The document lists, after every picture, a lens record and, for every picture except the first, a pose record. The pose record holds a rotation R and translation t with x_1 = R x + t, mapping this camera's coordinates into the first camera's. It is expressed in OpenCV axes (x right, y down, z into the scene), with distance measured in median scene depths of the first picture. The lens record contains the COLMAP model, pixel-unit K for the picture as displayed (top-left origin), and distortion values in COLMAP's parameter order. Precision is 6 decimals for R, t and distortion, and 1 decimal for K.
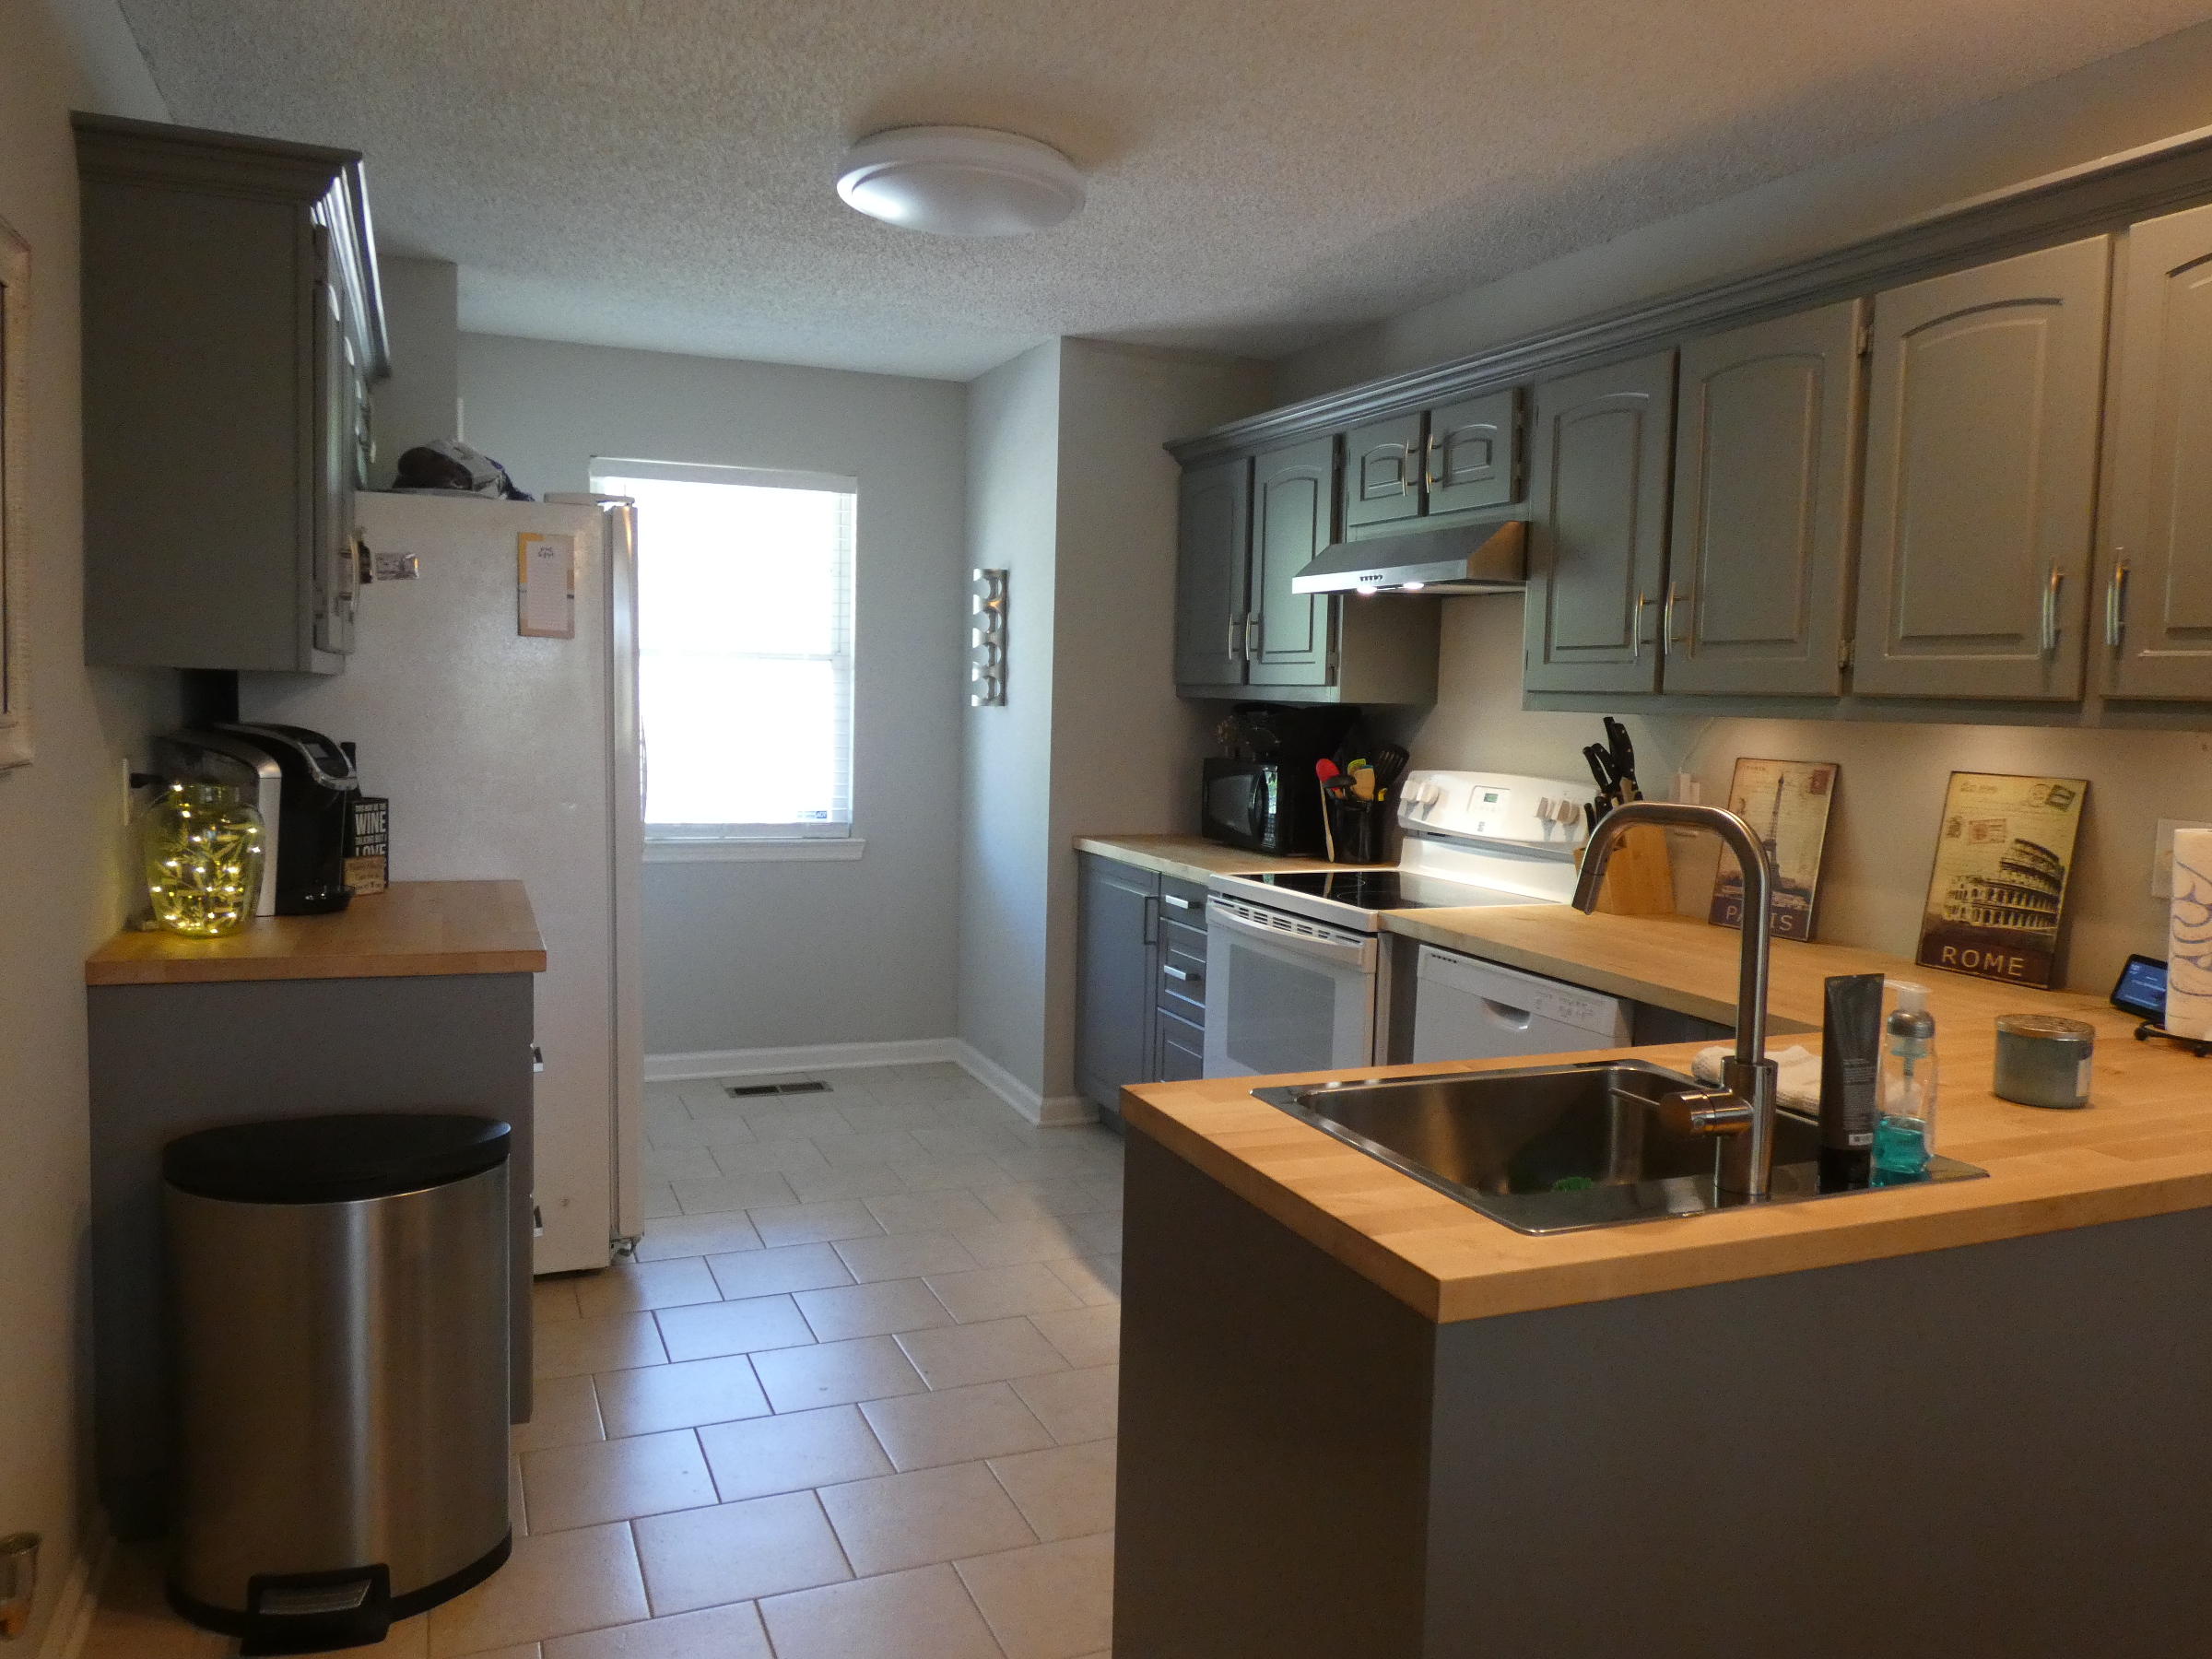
lens RADIAL K [[1618.9, 0, 1111.0], [0, 1618.9, 820.6], [0, 0, 1]] dist [-0.002671, -0.016592]
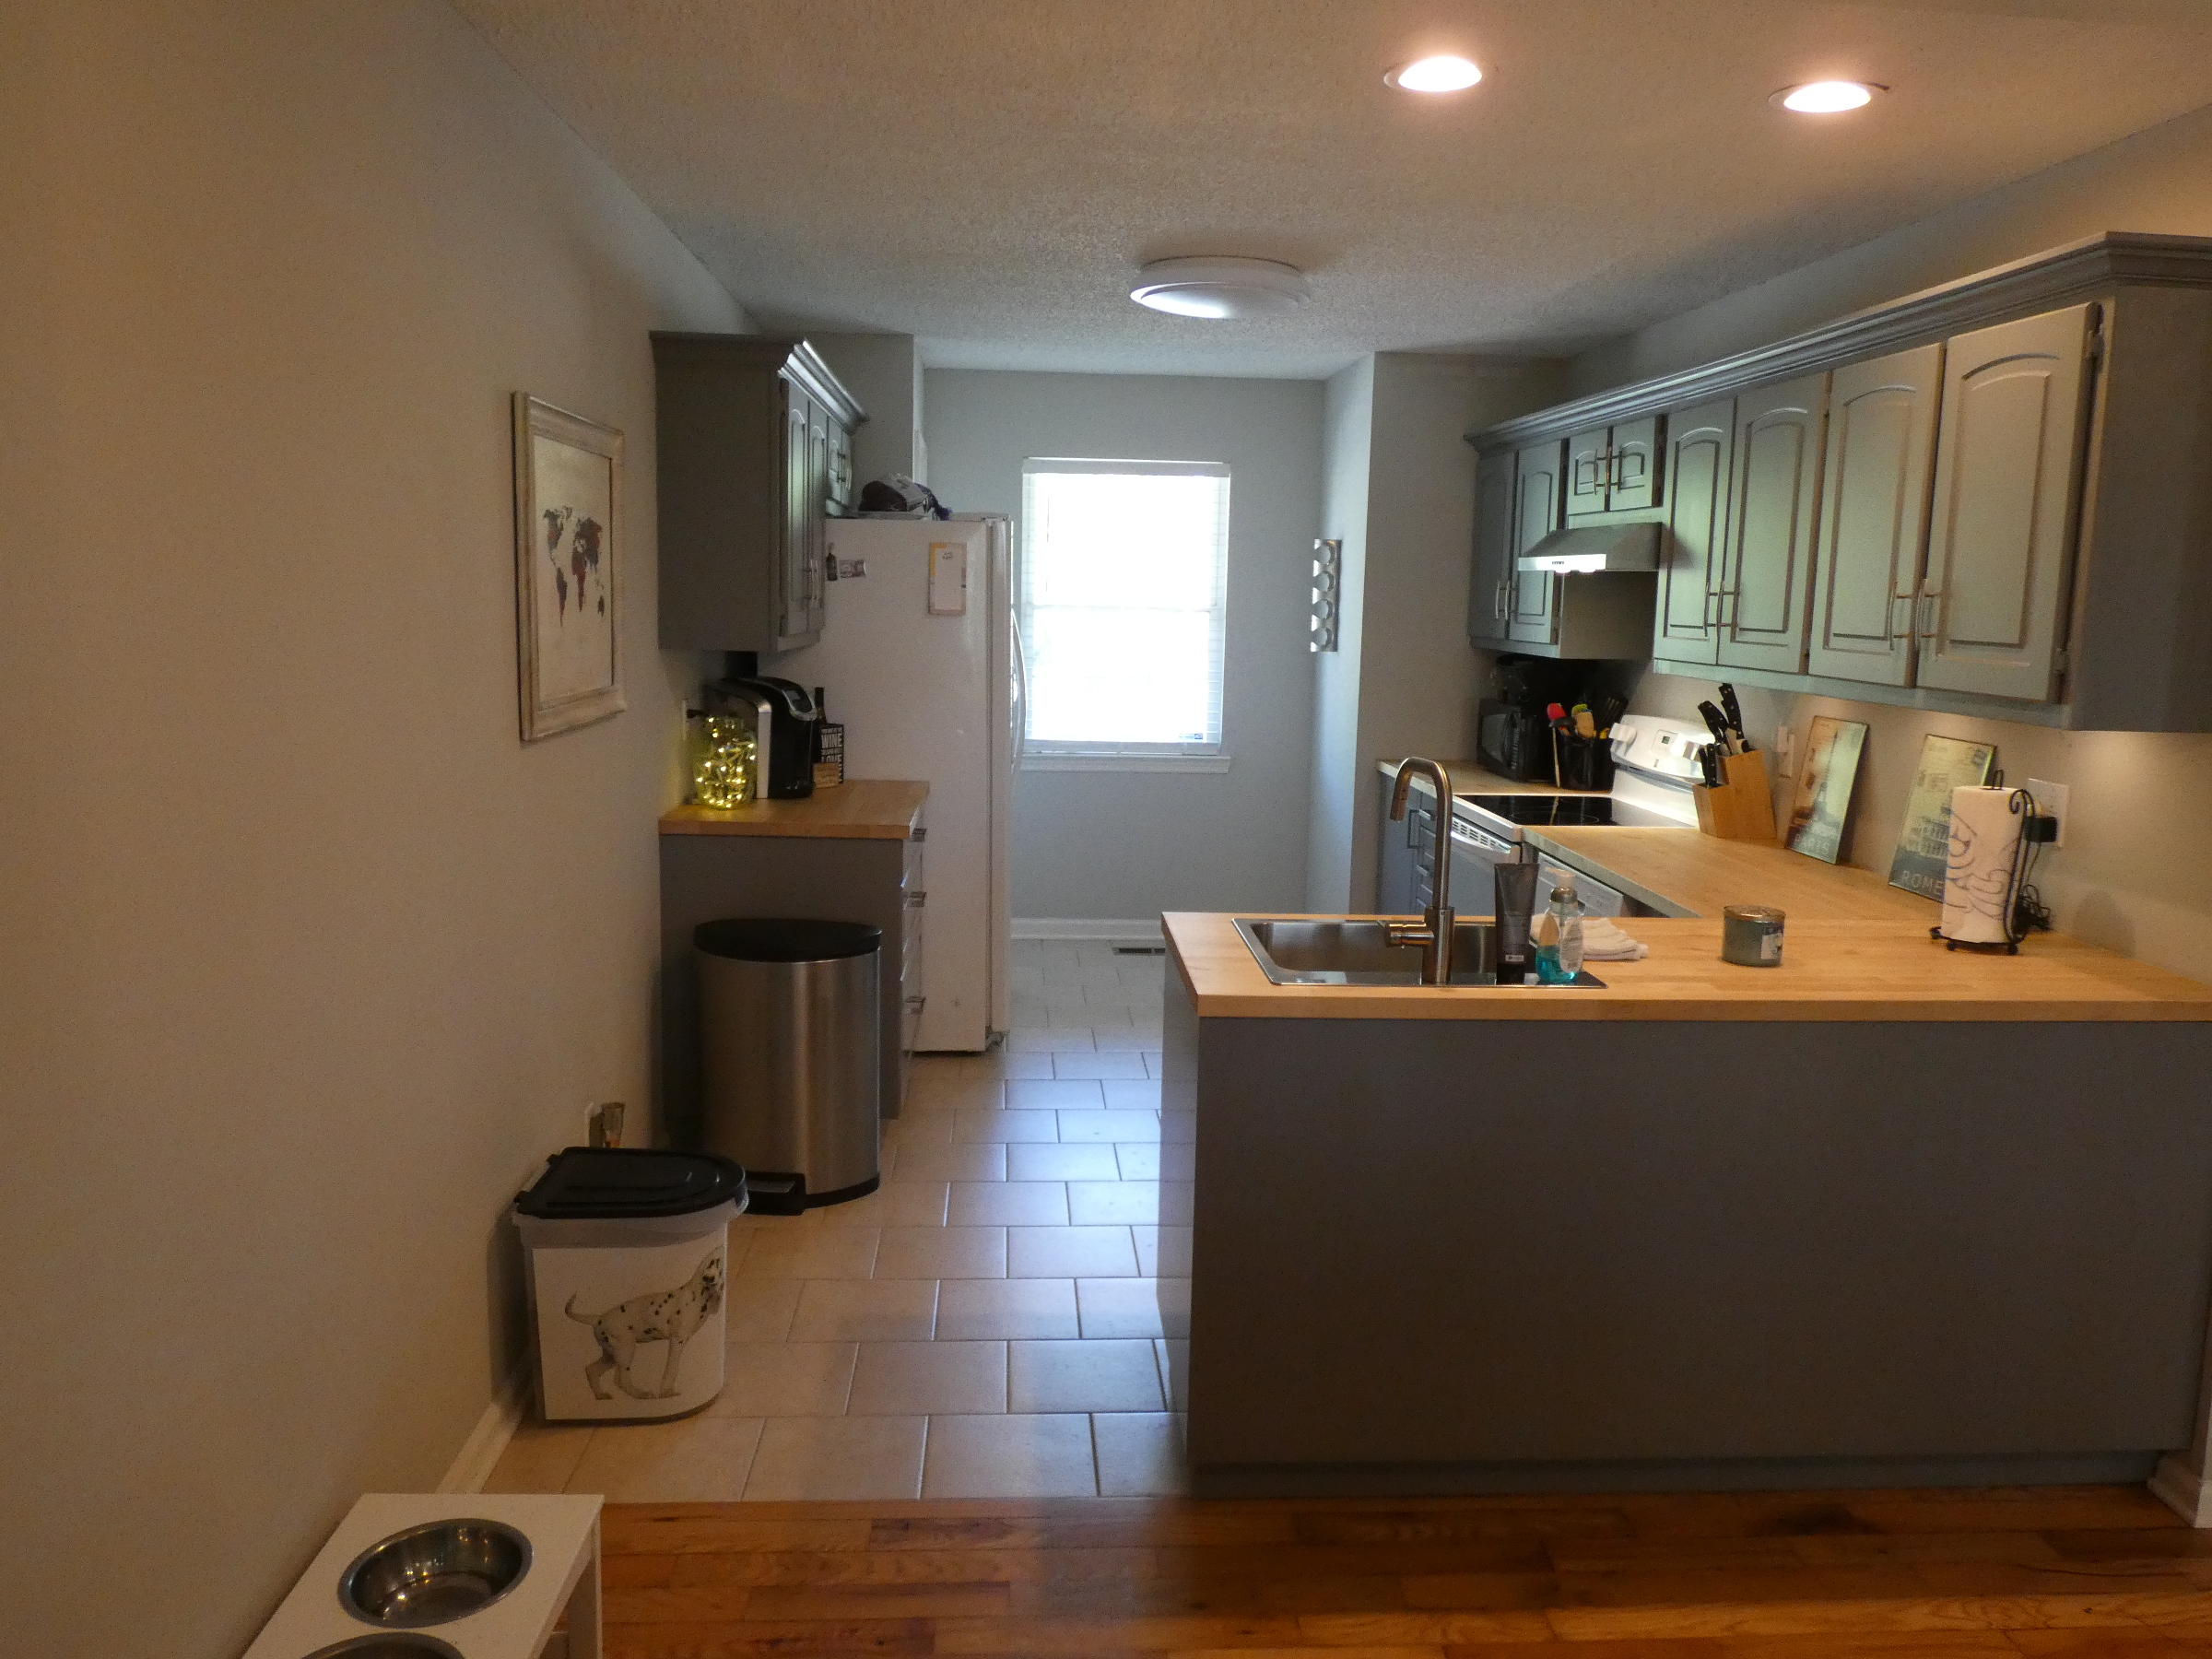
lens RADIAL K [[1618.9, 0, 1102.9], [0, 1618.9, 829.9], [0, 0, 1]] dist [-0.002671, -0.016592]
pose [[0.944430, 0.043582, -0.325811, 0.264077], [-0.023584, 0.997601, 0.065080, -0.018315], [0.327865, -0.053780, 0.943192, -0.335621]]
